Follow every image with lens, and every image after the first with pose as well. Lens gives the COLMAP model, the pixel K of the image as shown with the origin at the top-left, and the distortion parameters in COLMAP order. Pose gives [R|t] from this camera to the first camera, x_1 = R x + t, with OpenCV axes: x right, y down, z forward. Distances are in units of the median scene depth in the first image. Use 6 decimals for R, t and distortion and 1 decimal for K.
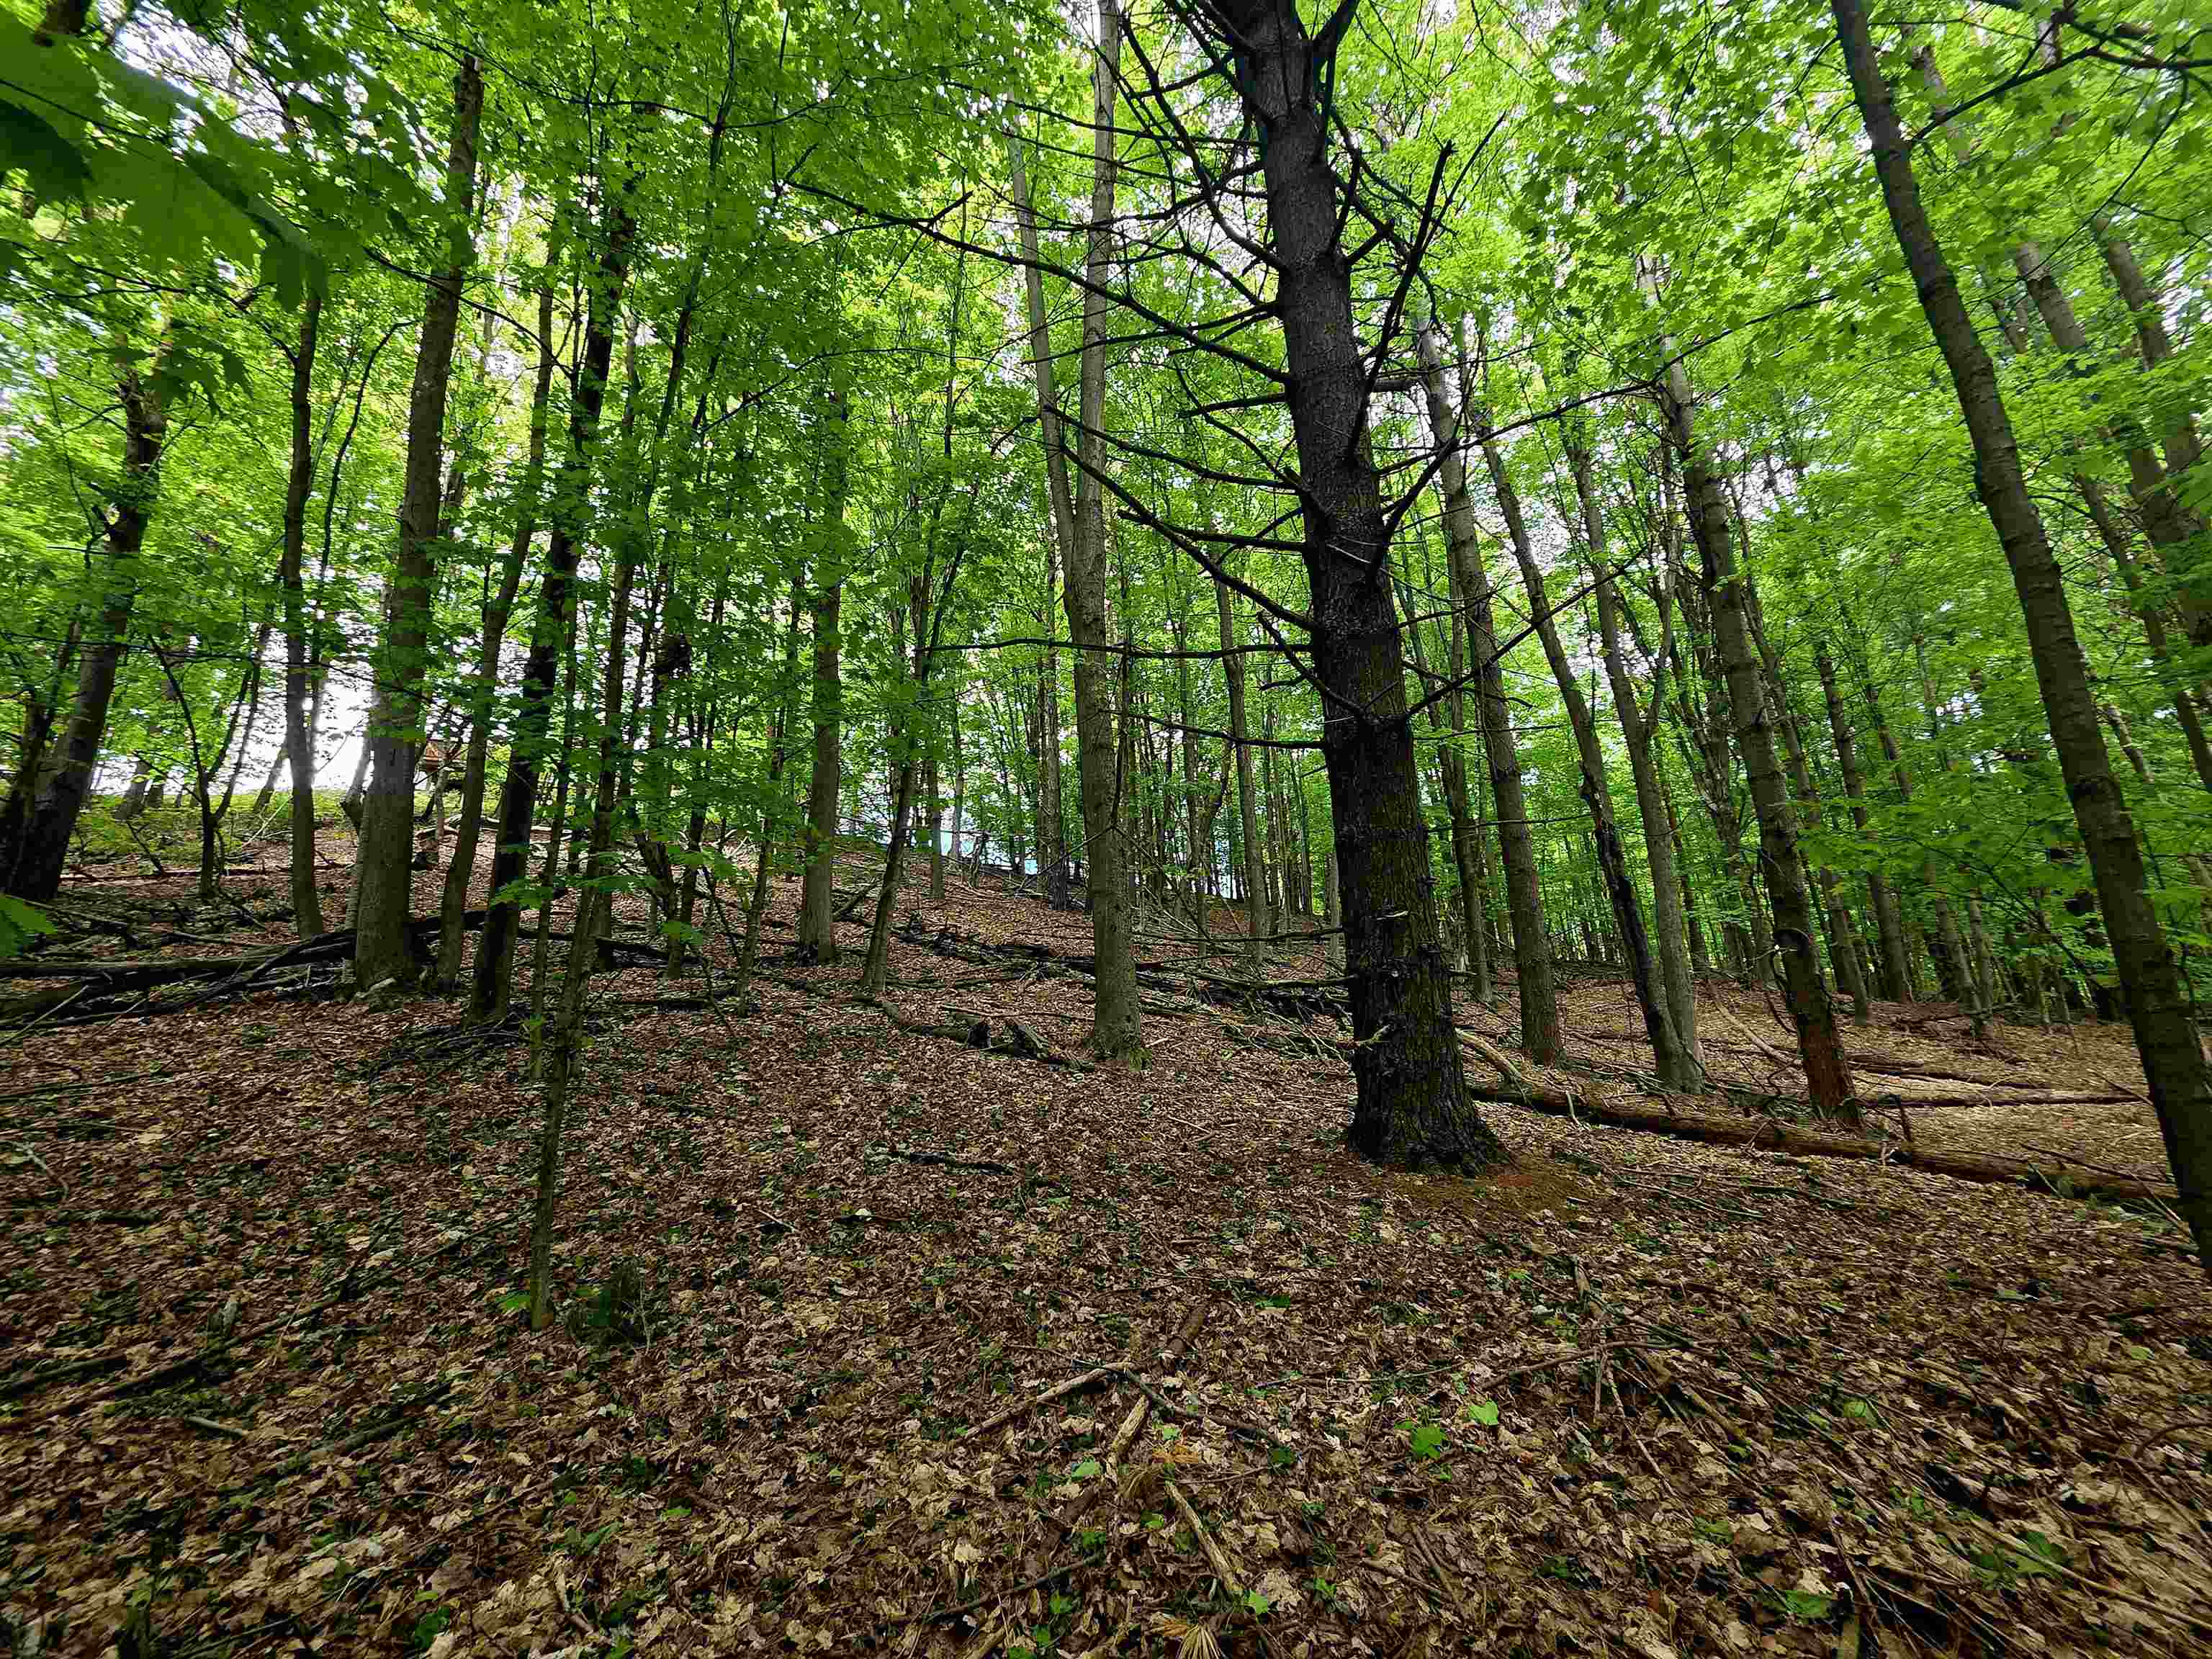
lens RADIAL K [[883.3, 0, 1106.0], [0, 883.3, 829.5], [0, 0, 1]] dist [0.006724, -0.000234]
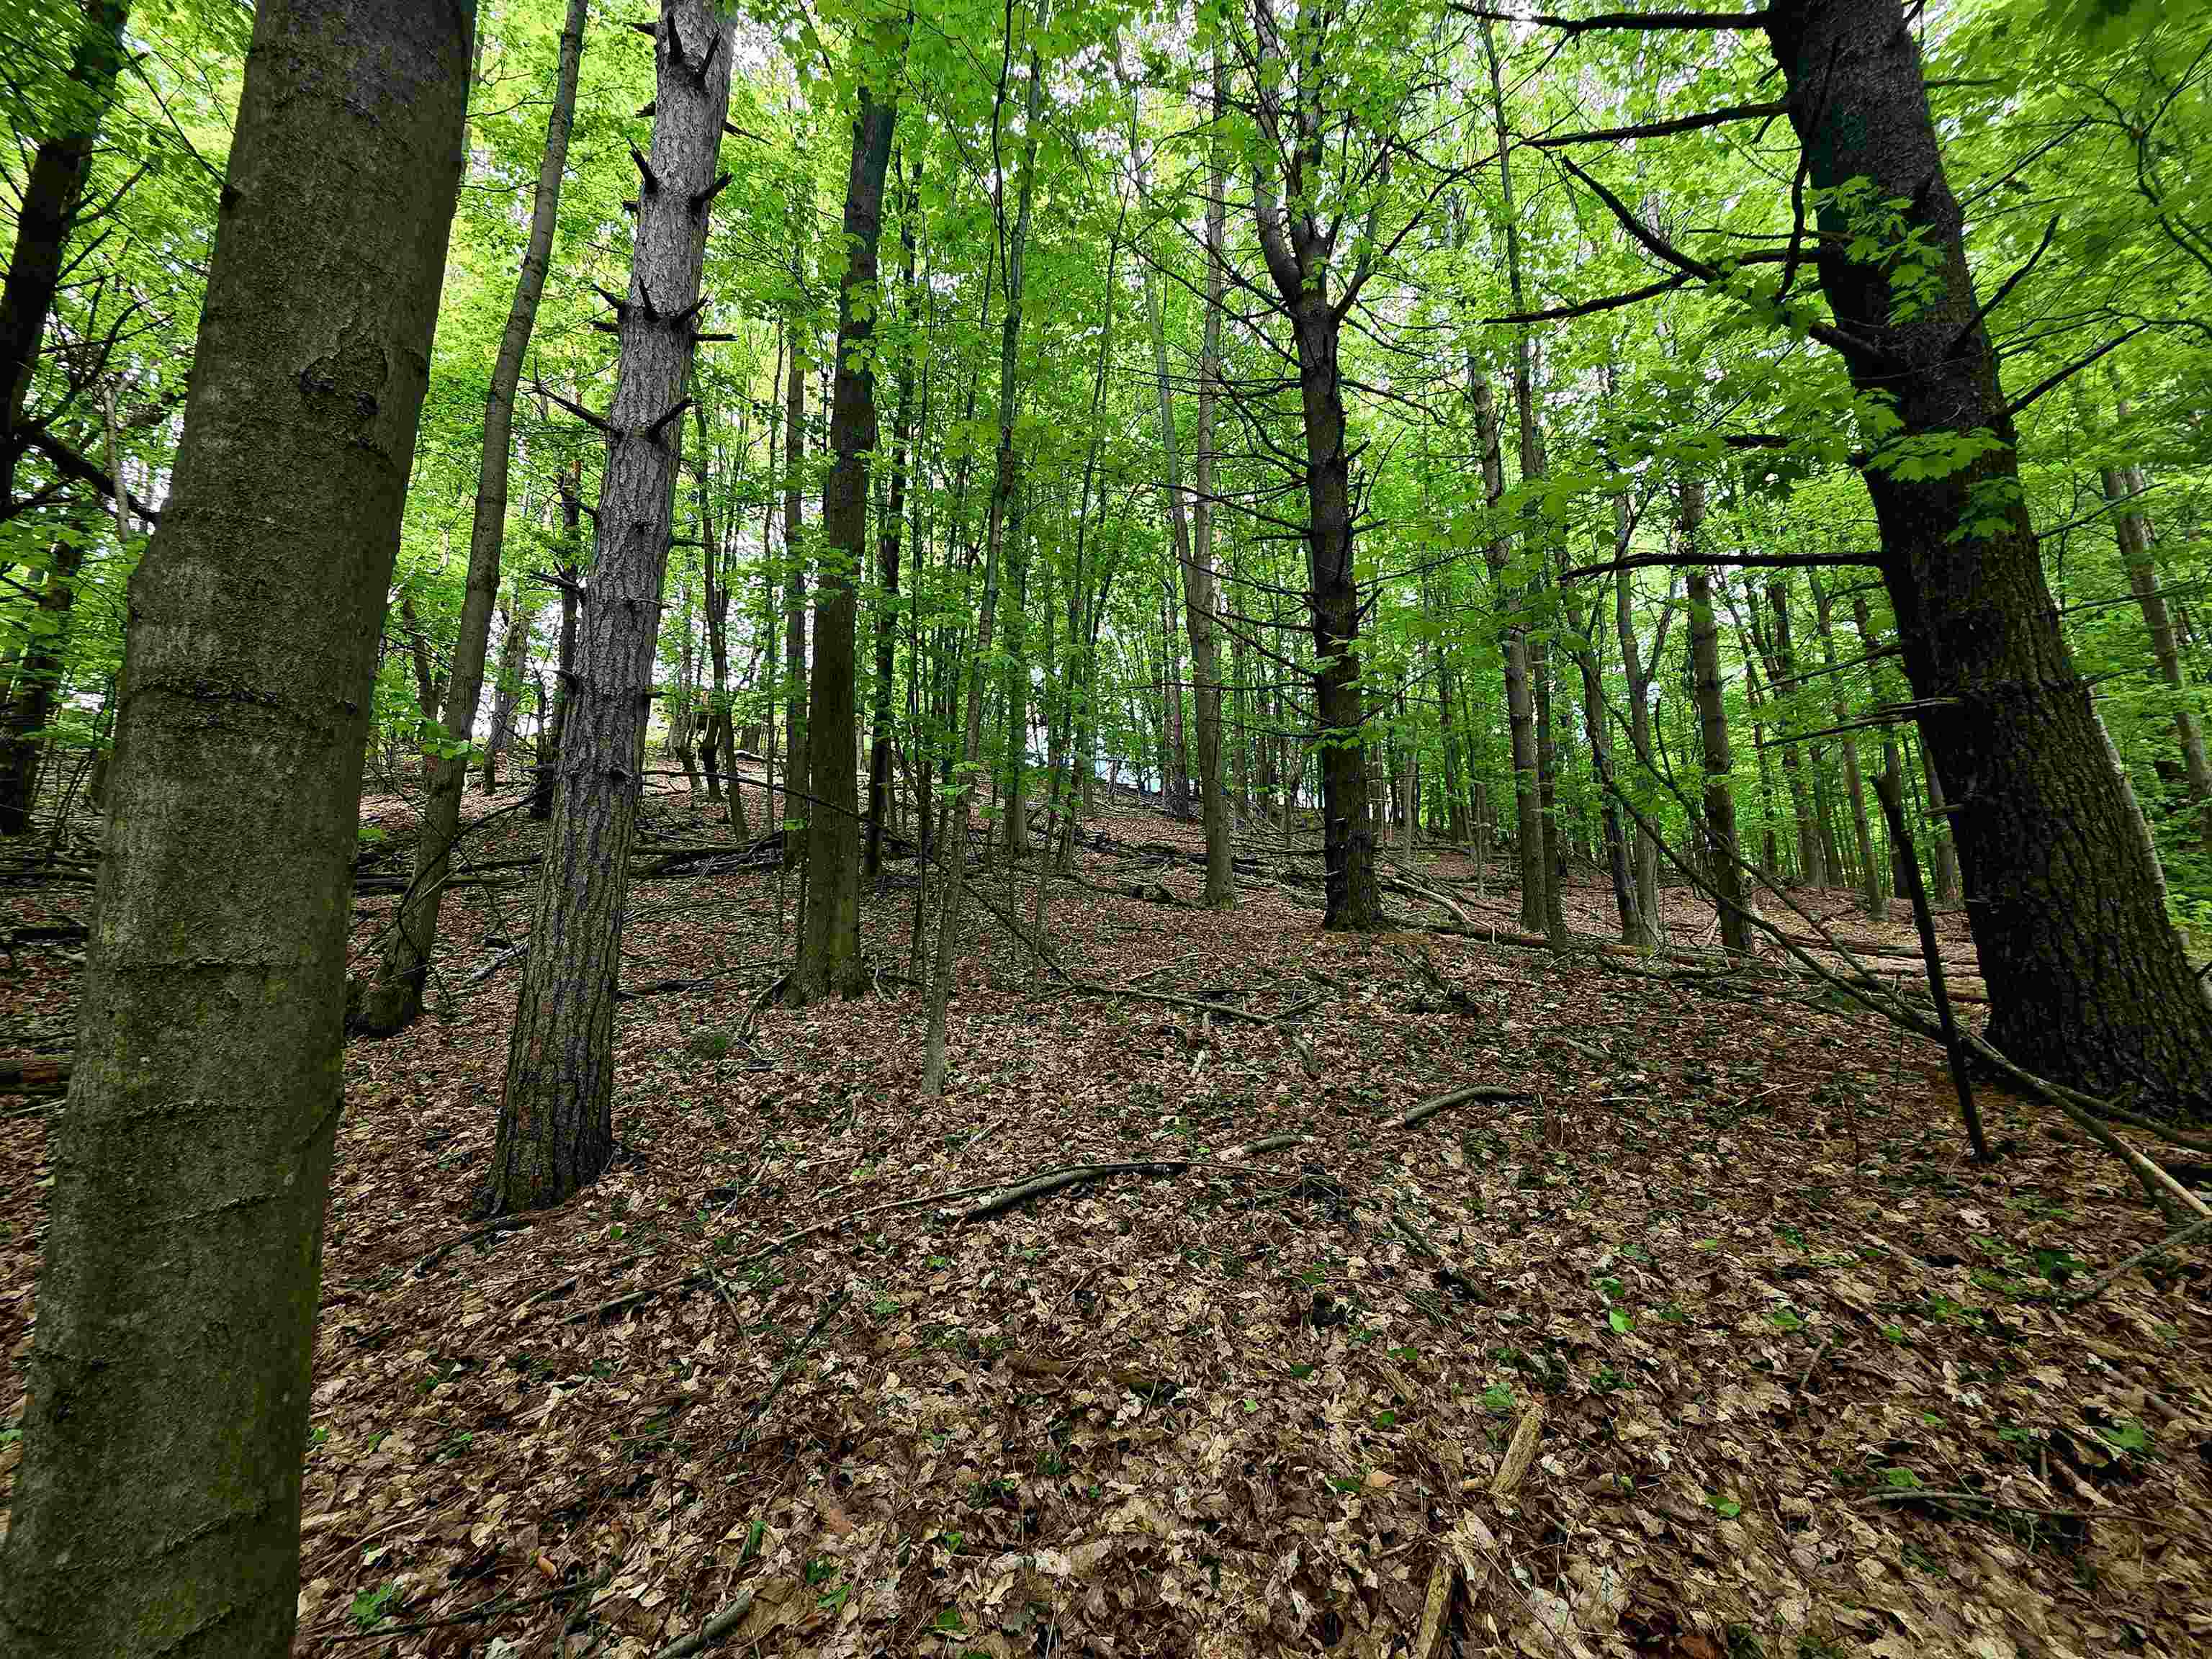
lens RADIAL K [[883.3, 0, 1106.0], [0, 883.3, 829.5], [0, 0, 1]] dist [0.006724, -0.000234]
pose [[0.990937, -0.000106, -0.134330, 0.021191], [0.013040, 0.995352, 0.095415, -0.048049], [0.133695, -0.096302, 0.986332, -0.623900]]
